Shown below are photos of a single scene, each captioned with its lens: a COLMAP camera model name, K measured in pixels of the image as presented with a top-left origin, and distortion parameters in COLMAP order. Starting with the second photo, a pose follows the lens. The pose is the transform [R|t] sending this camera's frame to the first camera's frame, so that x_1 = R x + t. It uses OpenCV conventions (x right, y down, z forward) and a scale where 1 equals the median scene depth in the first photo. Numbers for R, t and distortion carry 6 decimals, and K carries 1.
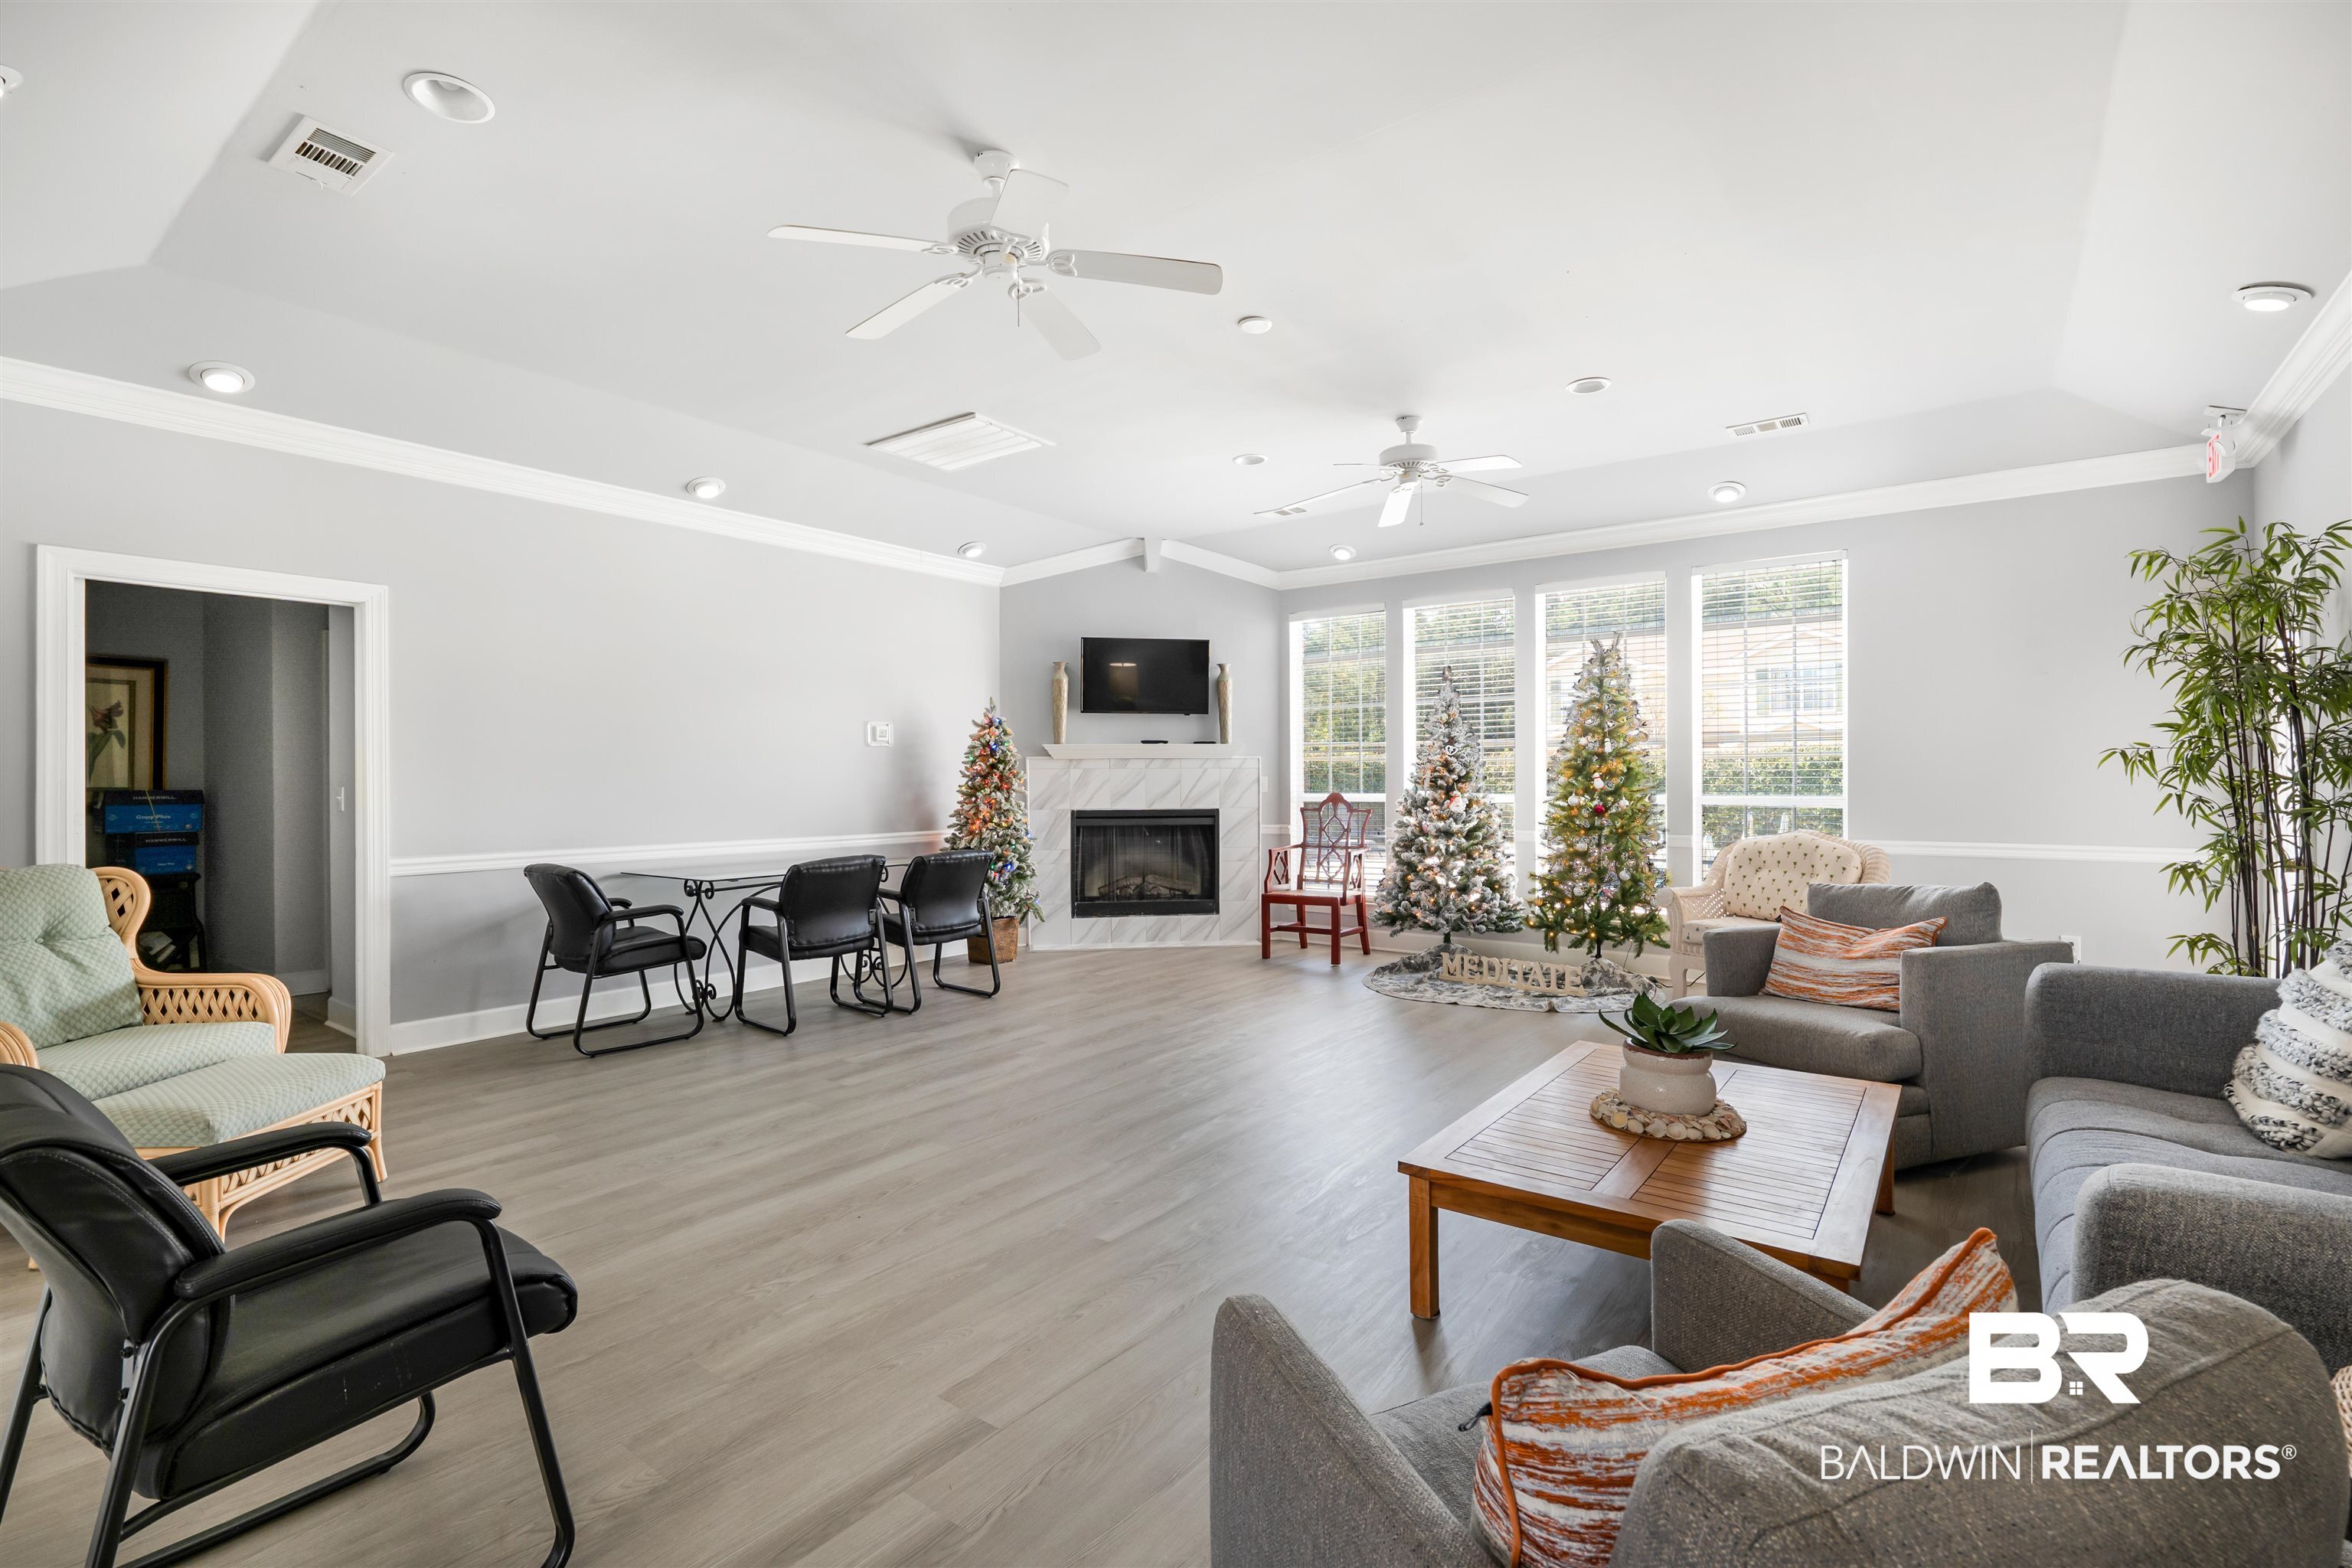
lens RADIAL K [[1105.7, 0, 1167.1], [0, 1105.7, 777.6], [0, 0, 1]] dist [0.003323, -0.001382]
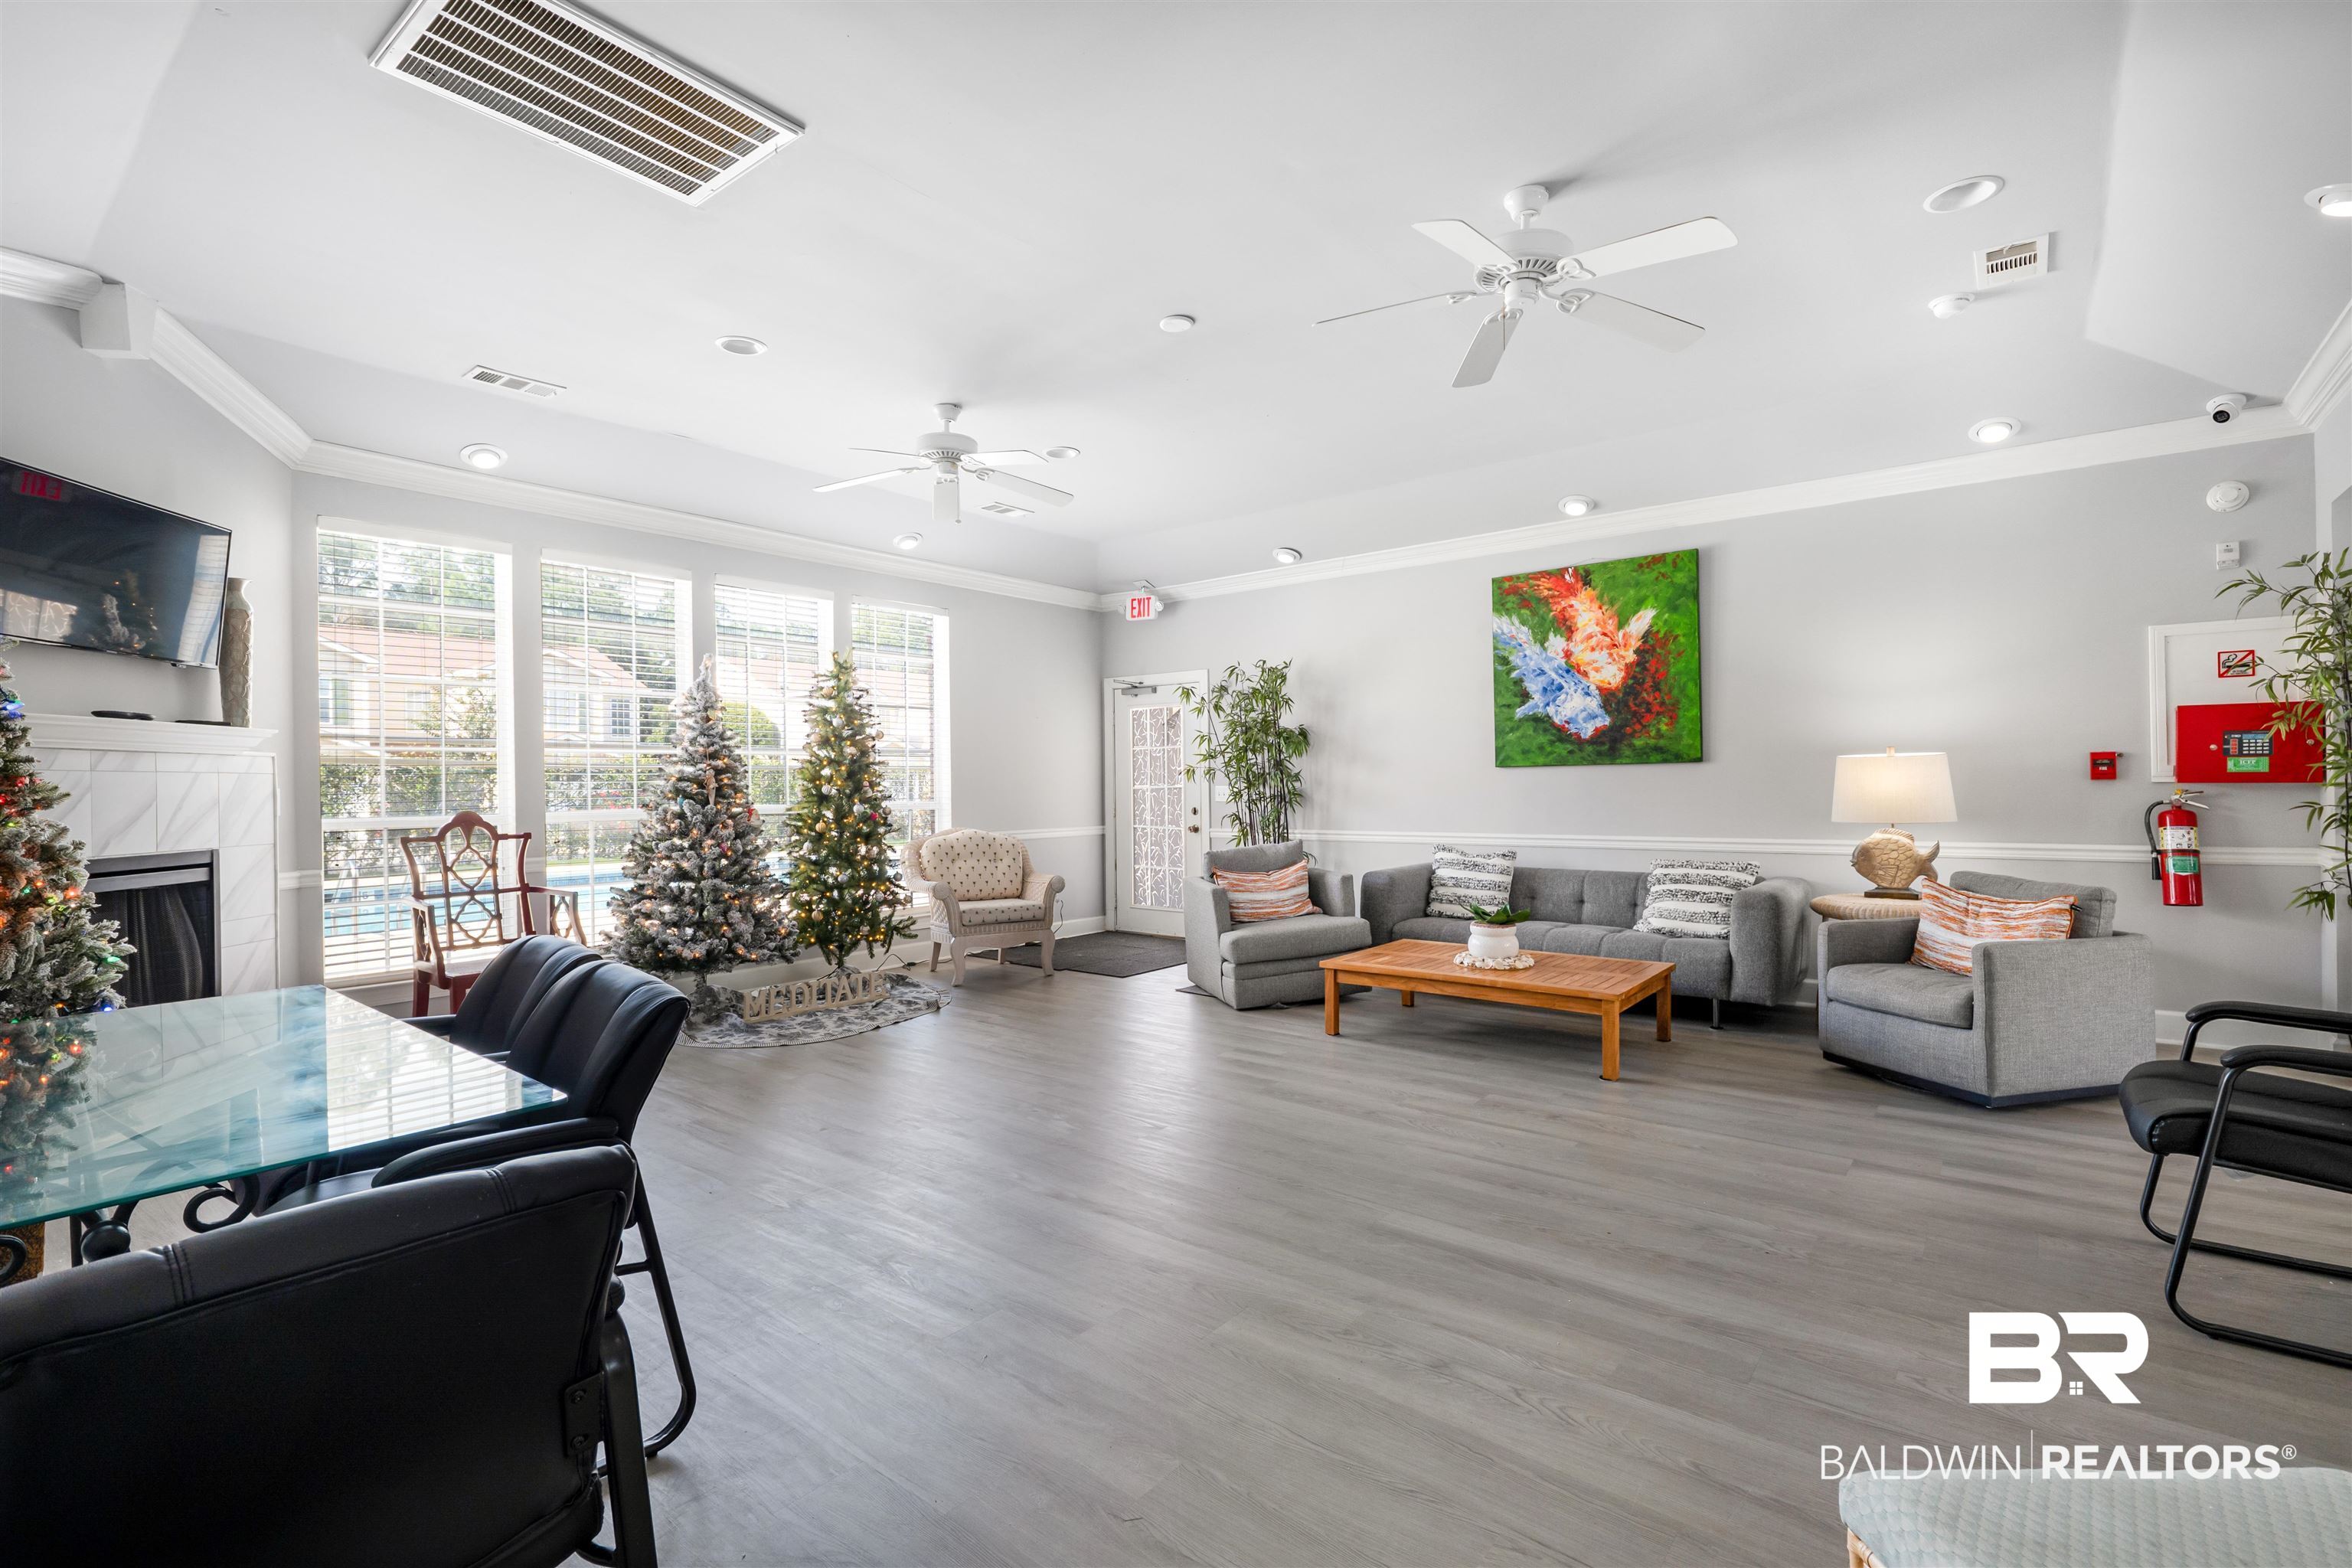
lens RADIAL K [[1105.7, 0, 1164.7], [0, 1105.7, 783.4], [0, 0, 1]] dist [0.003323, -0.001382]
pose [[-0.011745, 0.004199, 0.999922, -1.060139], [0.010235, 0.999939, -0.004079, 0.007317], [-0.999879, 0.010186, -0.011787, 1.197062]]
